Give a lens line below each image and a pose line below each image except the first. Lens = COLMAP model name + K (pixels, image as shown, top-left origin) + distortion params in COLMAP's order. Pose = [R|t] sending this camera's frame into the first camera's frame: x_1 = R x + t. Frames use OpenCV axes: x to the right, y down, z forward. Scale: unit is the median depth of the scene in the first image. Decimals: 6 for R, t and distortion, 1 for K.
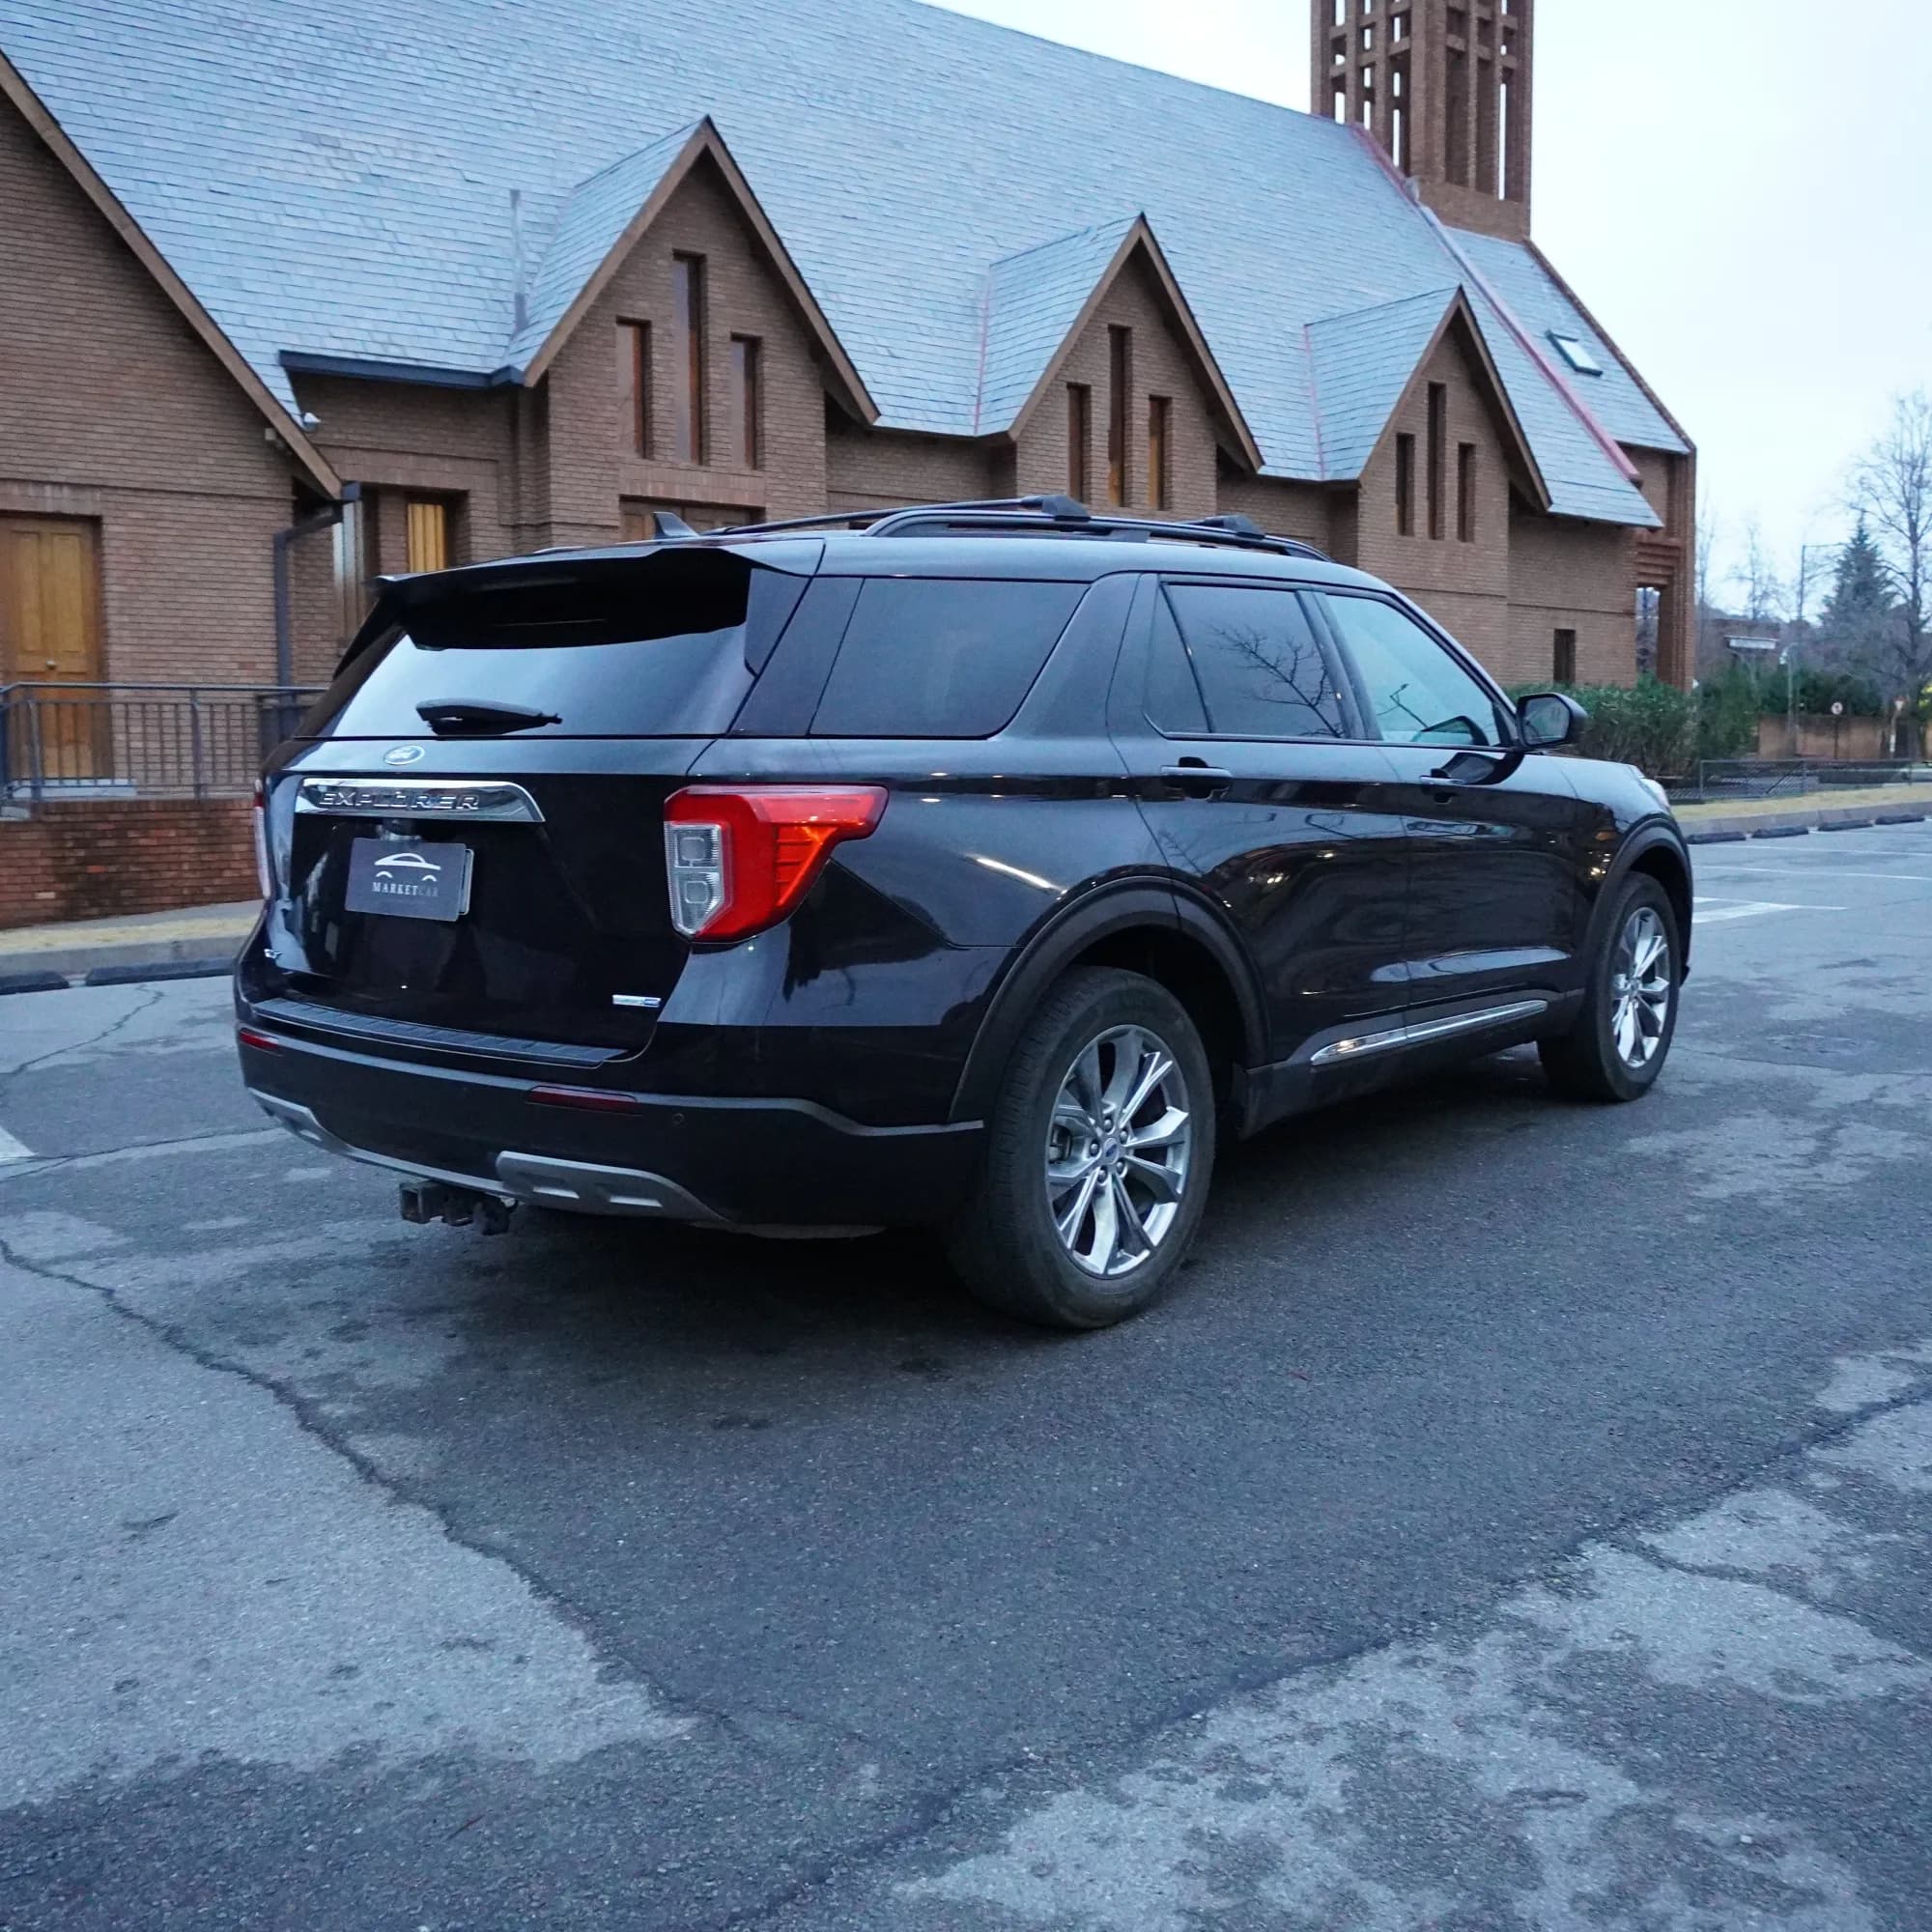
lens RADIAL K [[1940.0, 0, 962.8], [0, 1940.0, 959.4], [0, 0, 1]] dist [-0.055013, 0.052573]
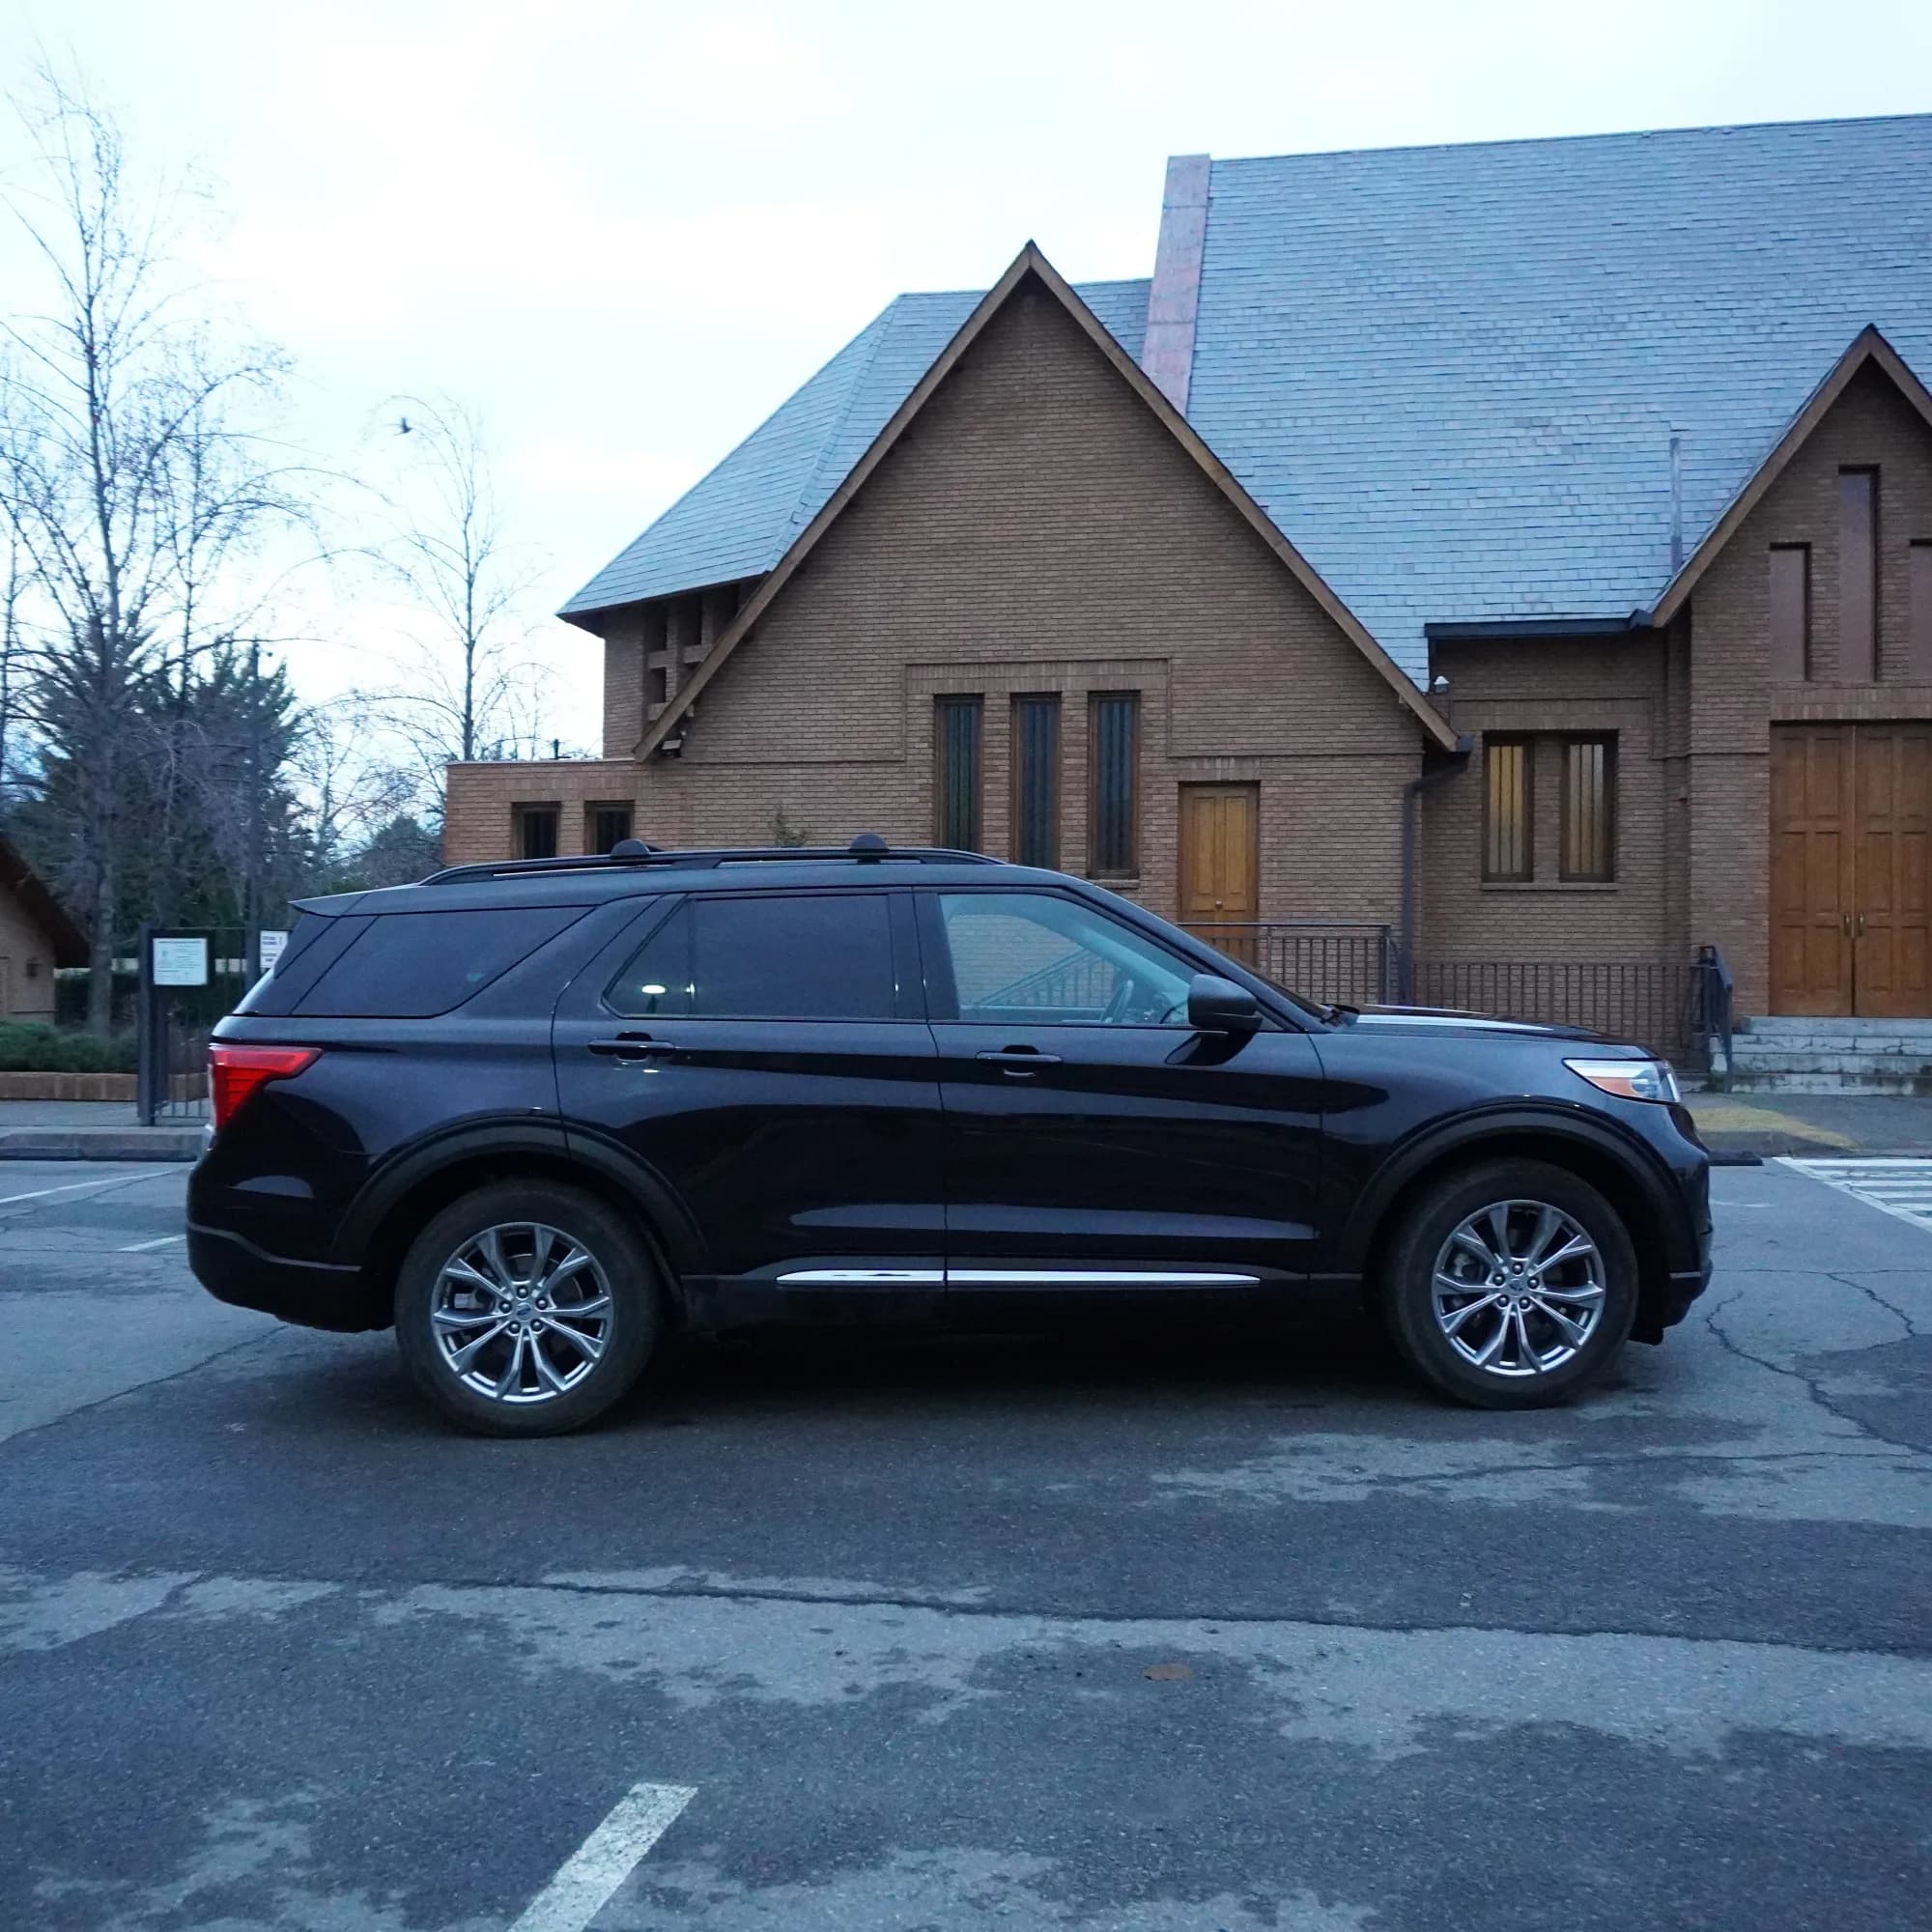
lens RADIAL K [[1940.0, 0, 962.8], [0, 1940.0, 959.4], [0, 0, 1]] dist [-0.055013, 0.052573]
pose [[0.670630, 0.005825, -0.741769, 0.322779], [-0.084753, 0.994023, -0.068819, -0.020815], [0.736935, 0.109020, 0.667115, 0.067792]]
